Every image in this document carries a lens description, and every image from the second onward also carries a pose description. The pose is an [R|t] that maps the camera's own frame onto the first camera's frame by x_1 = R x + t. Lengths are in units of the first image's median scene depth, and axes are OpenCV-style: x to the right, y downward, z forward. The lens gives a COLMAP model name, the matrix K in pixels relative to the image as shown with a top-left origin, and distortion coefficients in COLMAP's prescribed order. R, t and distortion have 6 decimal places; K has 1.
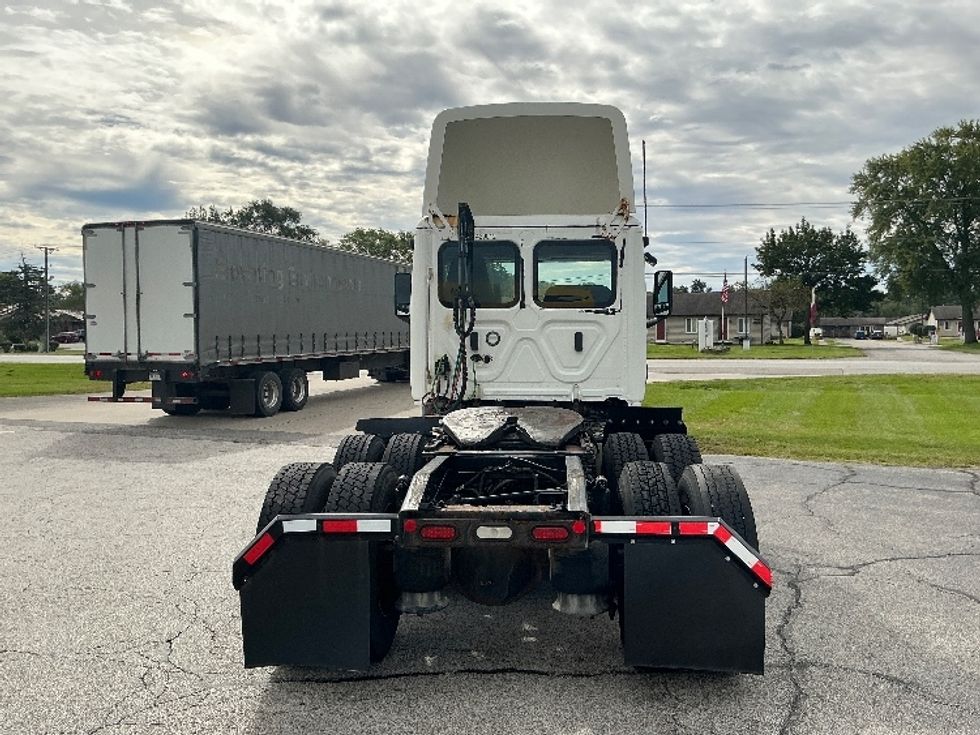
lens RADIAL K [[822.3, 0, 486.2], [0, 822.3, 370.2], [0, 0, 1]] dist [0.090340, -0.174464]
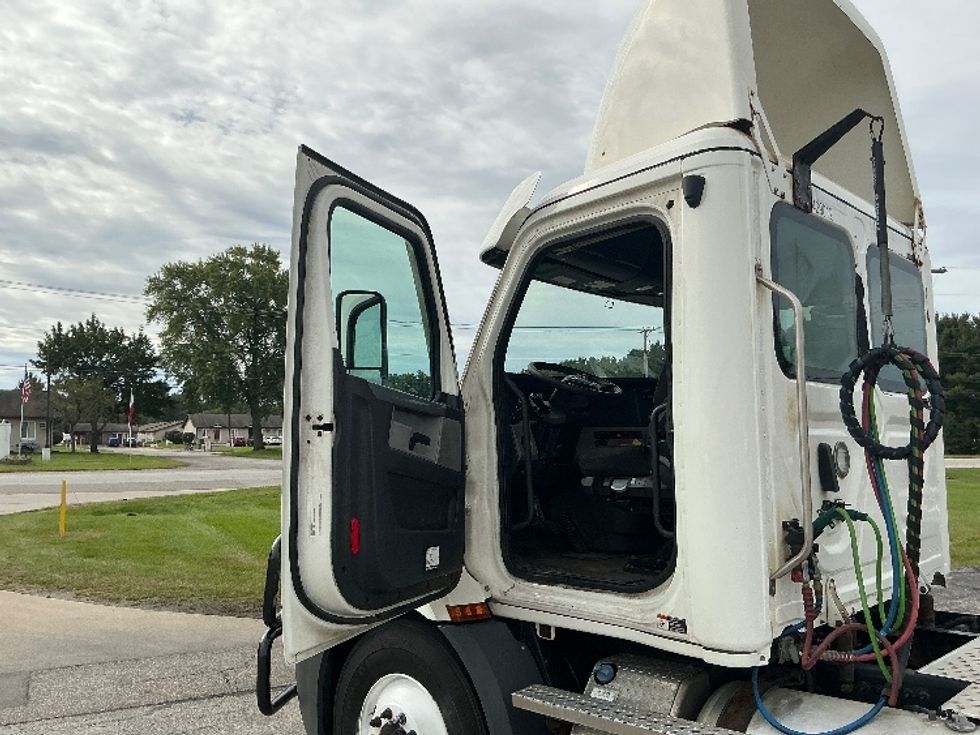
lens RADIAL K [[816.9, 0, 487.0], [0, 816.9, 367.1], [0, 0, 1]] dist [0.082434, -0.188399]
pose [[0.618248, 0.073747, 0.782516, -0.057935], [0.031989, 0.992403, -0.118801, -0.004051], [-0.785332, 0.098480, 0.611192, 0.114807]]
